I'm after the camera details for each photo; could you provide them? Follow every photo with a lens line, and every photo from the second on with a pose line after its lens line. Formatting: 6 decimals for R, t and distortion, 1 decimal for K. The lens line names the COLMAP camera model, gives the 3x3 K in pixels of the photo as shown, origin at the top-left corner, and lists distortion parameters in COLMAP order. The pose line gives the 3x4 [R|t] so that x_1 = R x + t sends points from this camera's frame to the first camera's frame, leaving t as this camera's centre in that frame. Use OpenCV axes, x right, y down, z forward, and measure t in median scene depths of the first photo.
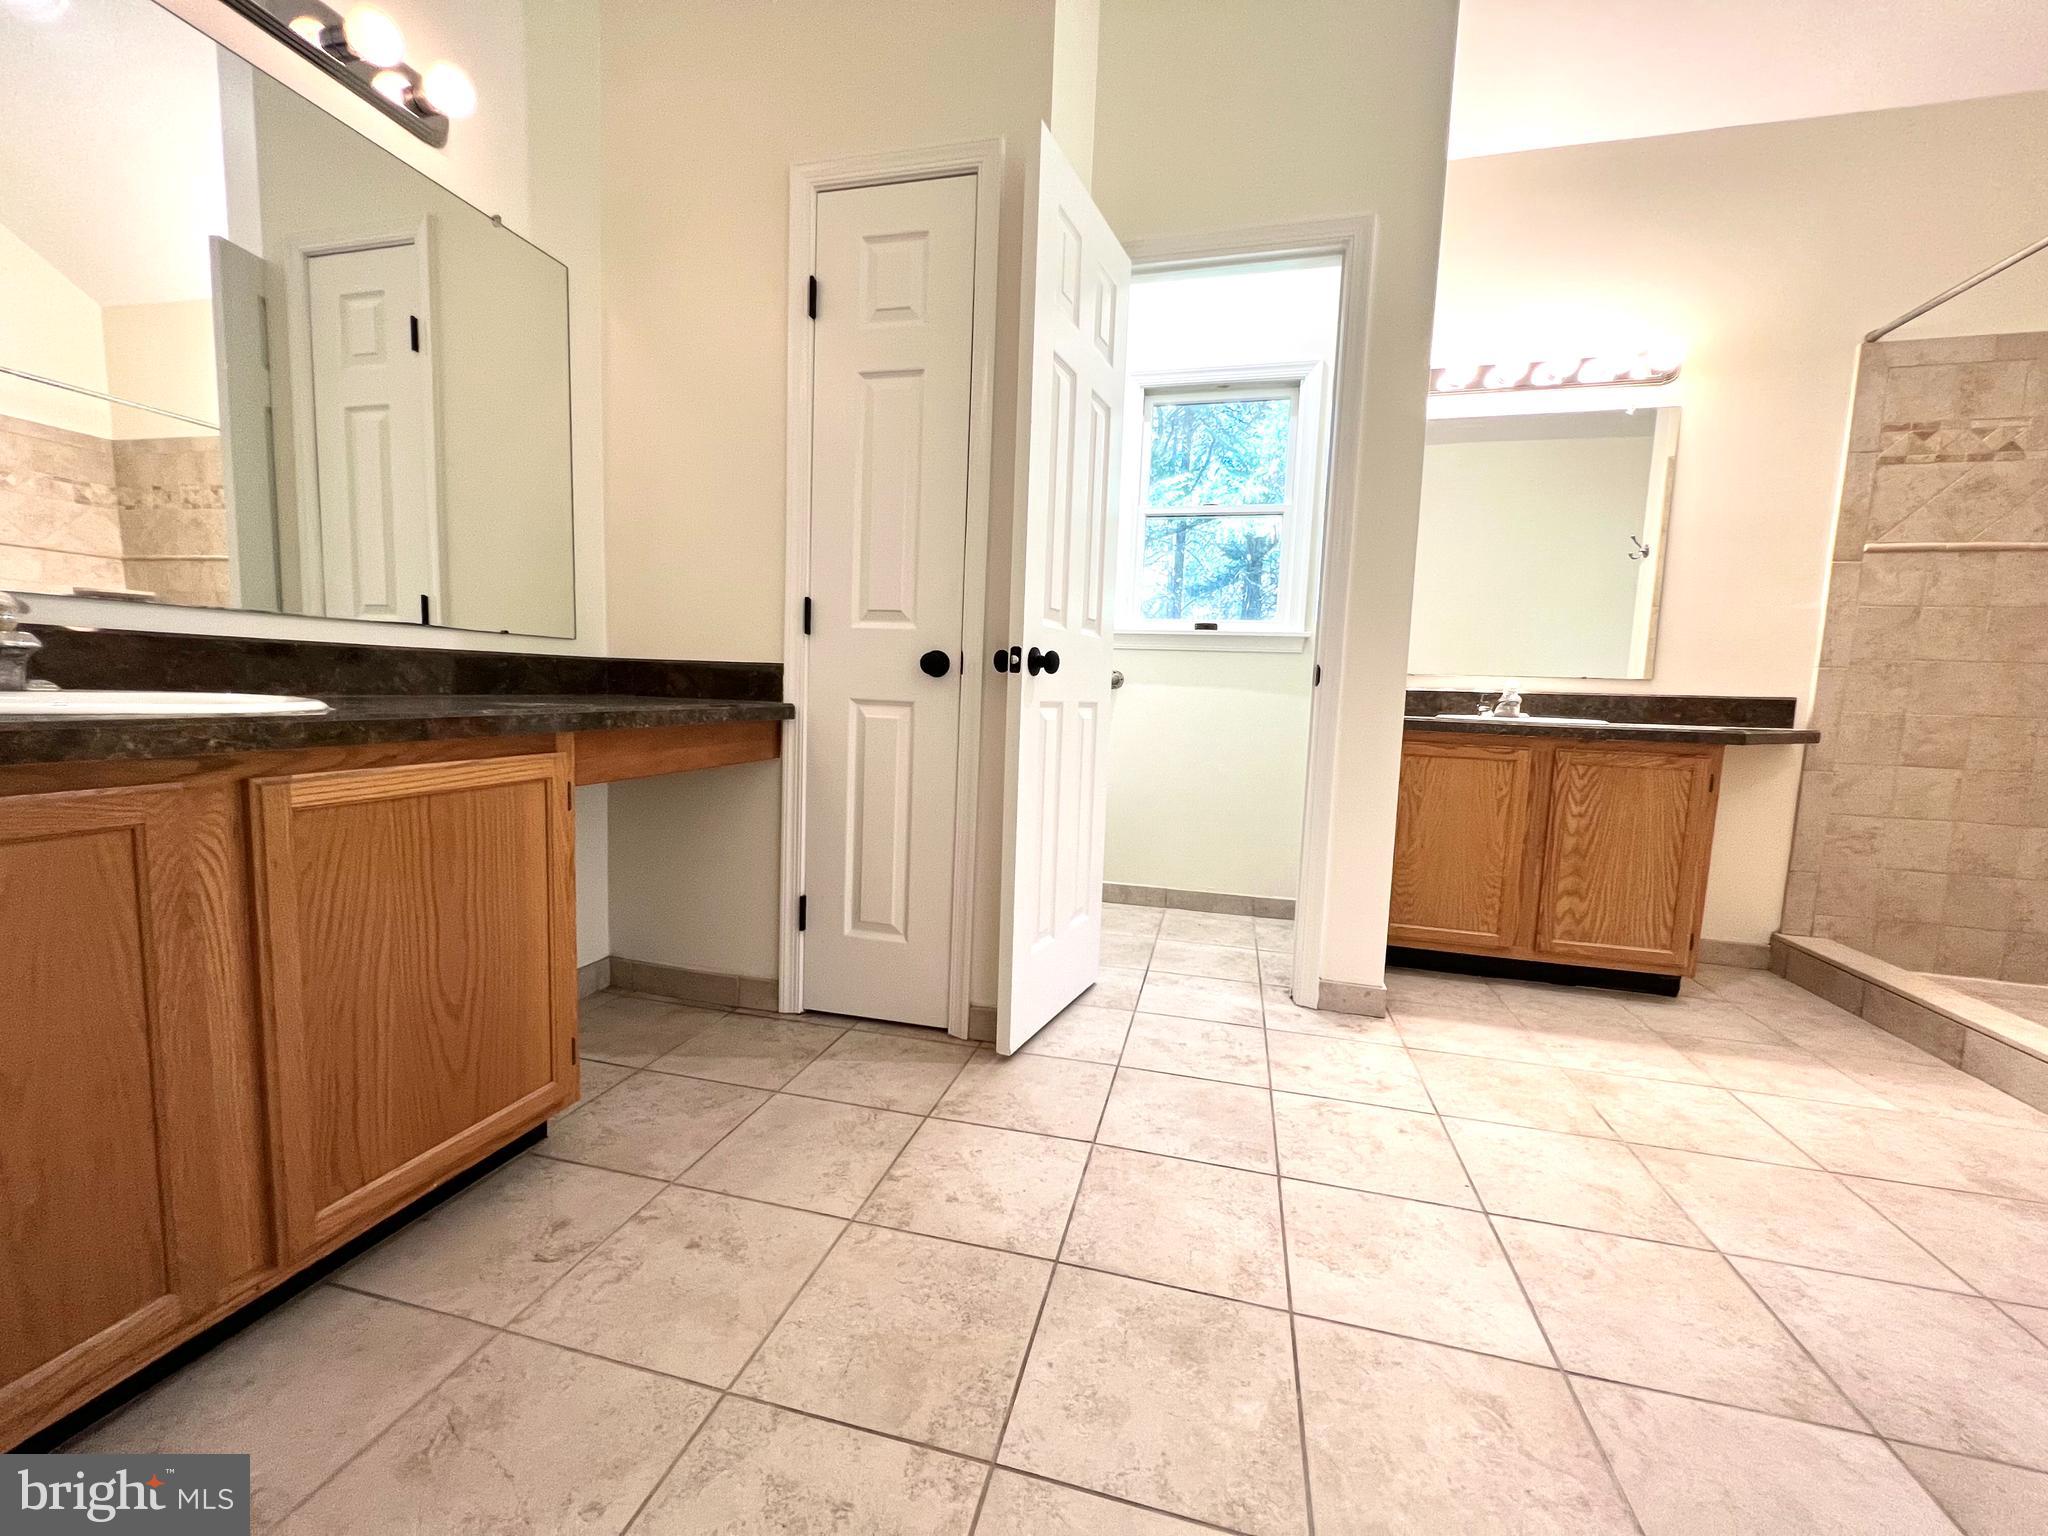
lens RADIAL K [[817.1, 0, 1016.2], [0, 817.1, 773.9], [0, 0, 1]] dist [-0.003261, 0.001068]
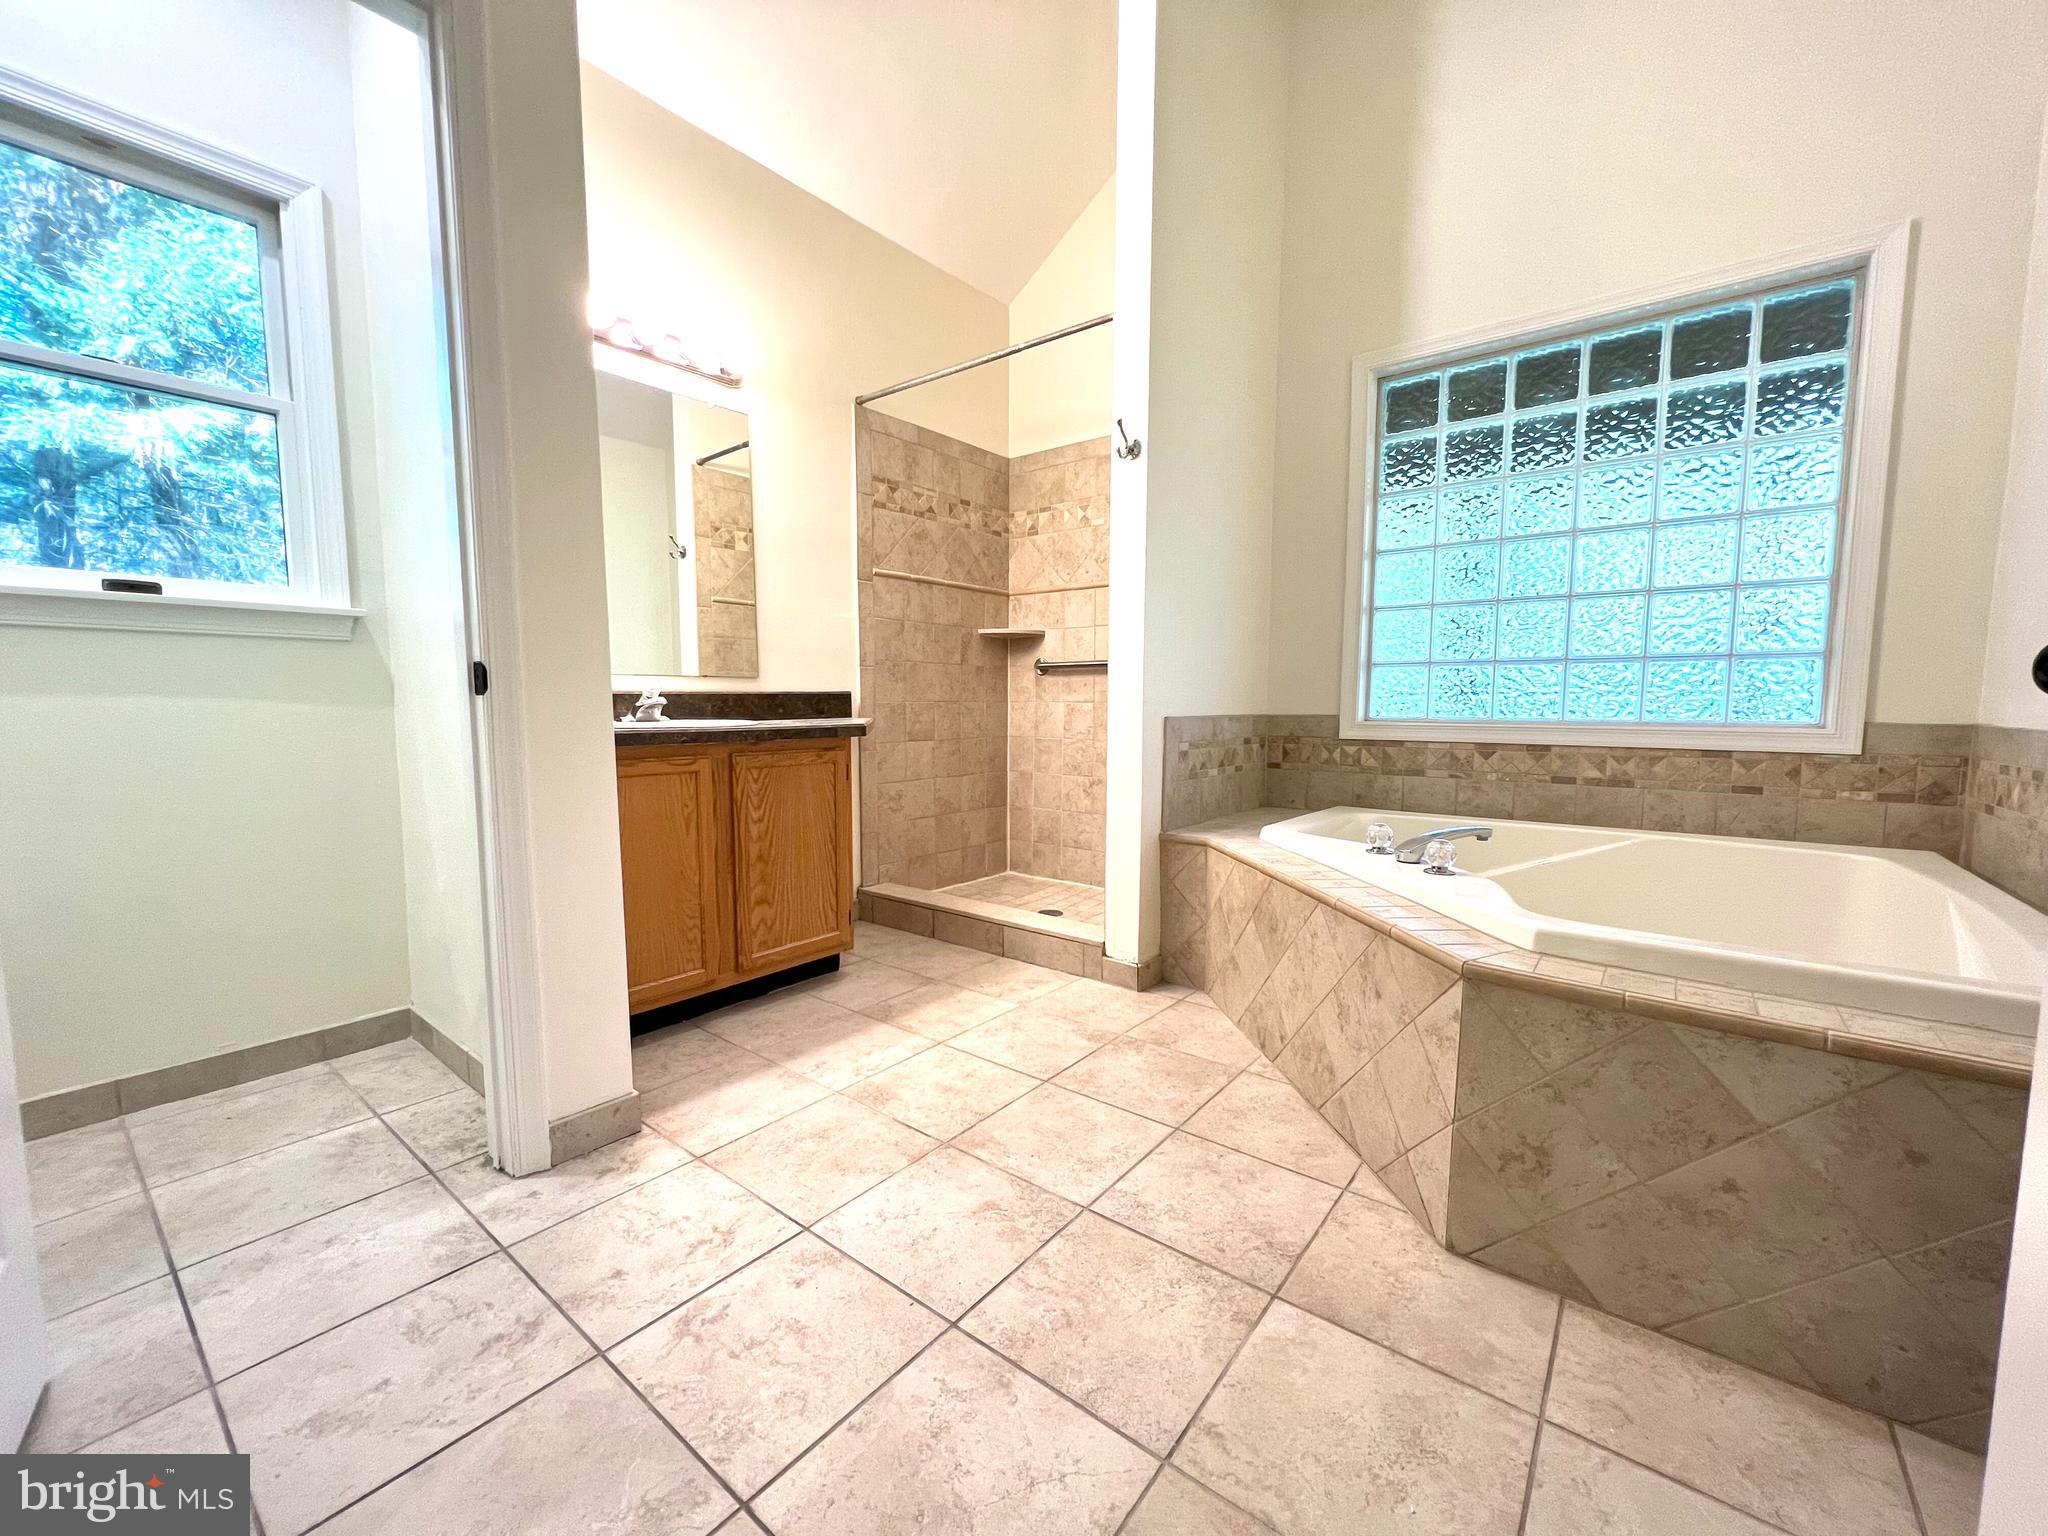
lens RADIAL K [[817.1, 0, 1021.5], [0, 817.1, 773.5], [0, 0, 1]] dist [-0.003261, 0.001068]
pose [[0.399148, -0.116293, 0.909482, -0.053081], [0.108706, 0.990930, 0.078999, -0.046417], [-0.910420, 0.067334, 0.408169, 0.321581]]
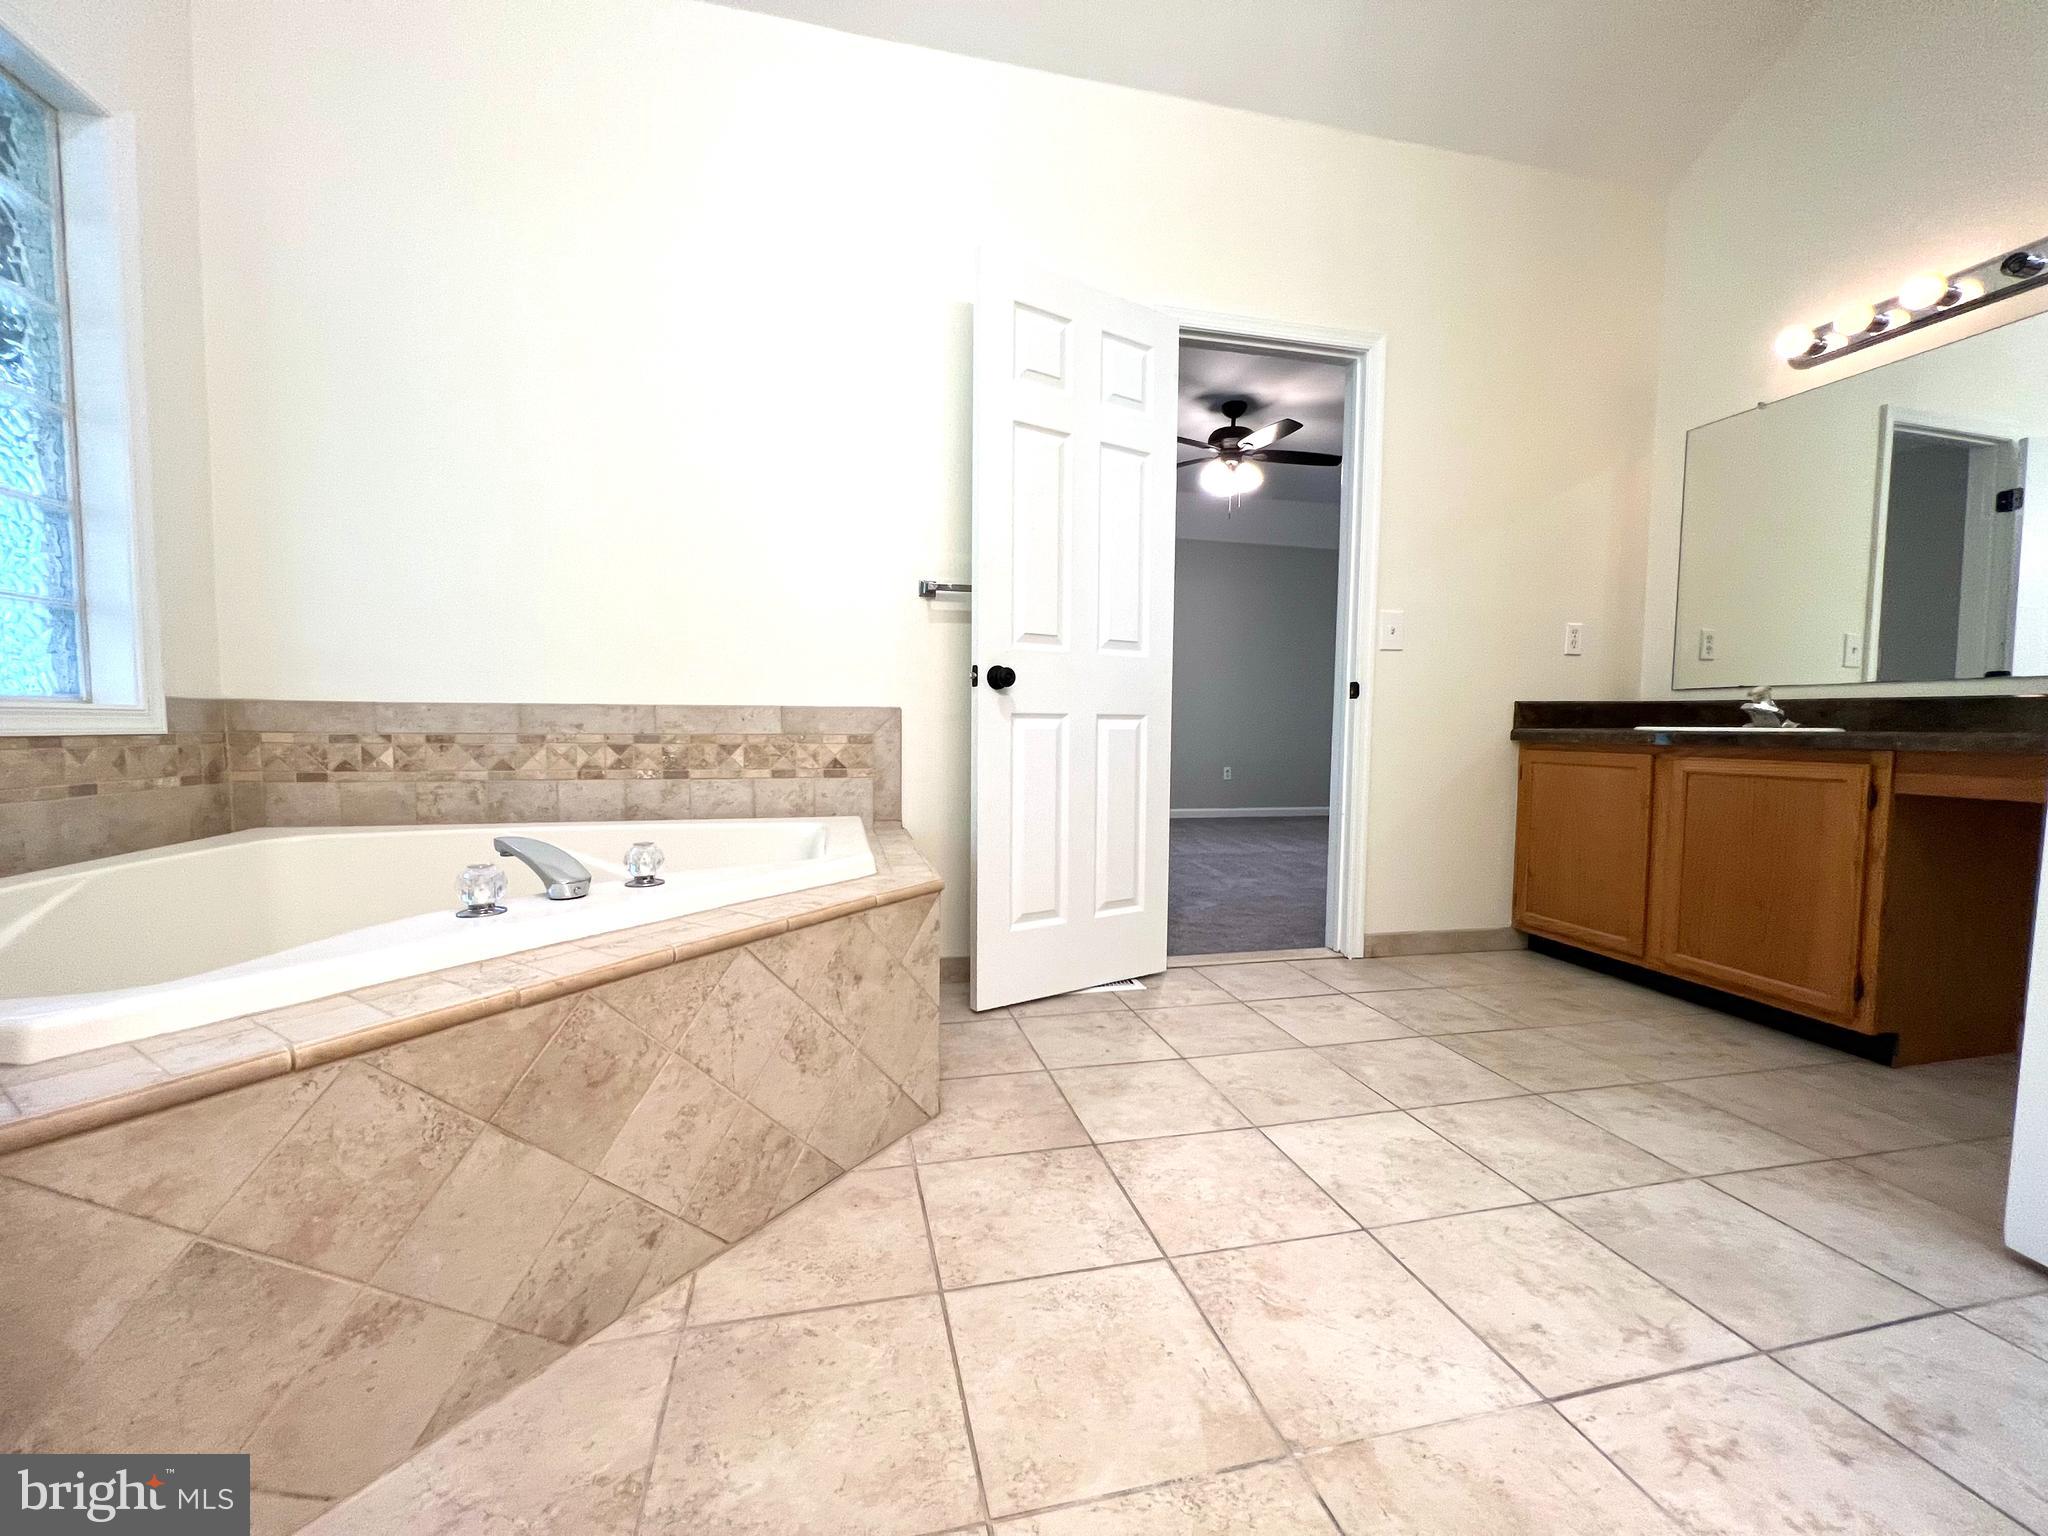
lens RADIAL K [[817.1, 0, 1019.4], [0, 817.1, 768.0], [0, 0, 1]] dist [-0.003261, 0.001068]
pose [[-0.880290, -0.020598, -0.473988, 0.794562], [-0.093221, 0.987091, 0.130234, -0.038667], [0.465187, 0.158830, -0.870847, 0.892065]]
